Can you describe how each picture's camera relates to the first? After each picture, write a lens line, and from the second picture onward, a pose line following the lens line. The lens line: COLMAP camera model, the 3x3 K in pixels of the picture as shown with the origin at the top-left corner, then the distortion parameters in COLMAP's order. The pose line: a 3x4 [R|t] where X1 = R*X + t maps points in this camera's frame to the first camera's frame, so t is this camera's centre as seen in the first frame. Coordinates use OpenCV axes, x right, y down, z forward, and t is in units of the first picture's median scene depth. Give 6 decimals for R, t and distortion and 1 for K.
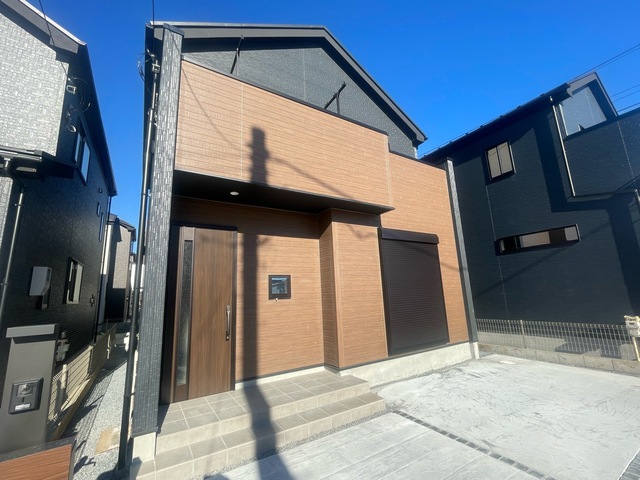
lens RADIAL K [[281.4, 0, 319.4], [0, 281.4, 240.5], [0, 0, 1]] dist [-0.002231, 0.000122]
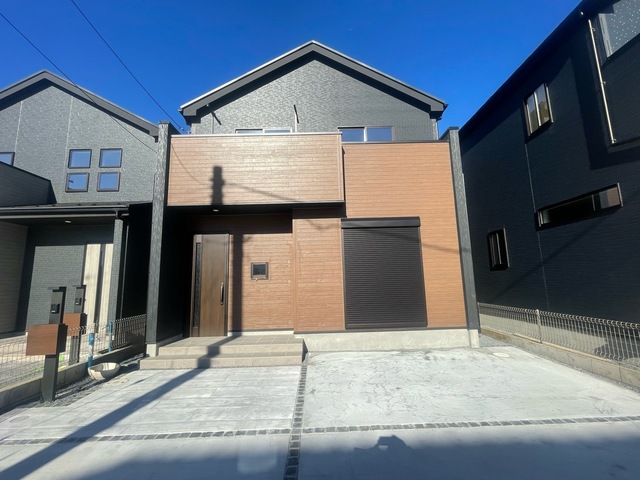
lens RADIAL K [[281.4, 0, 318.8], [0, 281.4, 239.7], [0, 0, 1]] dist [-0.002231, 0.000122]
pose [[0.851872, -0.056977, -0.520642, 0.858275], [0.091722, 0.994932, 0.041193, -0.018958], [0.515657, -0.082846, 0.852781, -0.024363]]
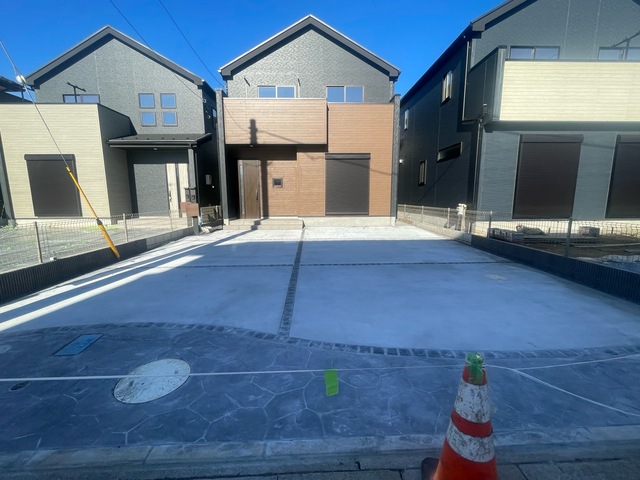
lens RADIAL K [[281.4, 0, 319.6], [0, 281.4, 240.2], [0, 0, 1]] dist [-0.002231, 0.000122]
pose [[0.861034, 0.114365, -0.495522, 1.443228], [0.066945, 0.940415, 0.333372, -0.154015], [0.504123, -0.320218, 0.802073, -0.920899]]
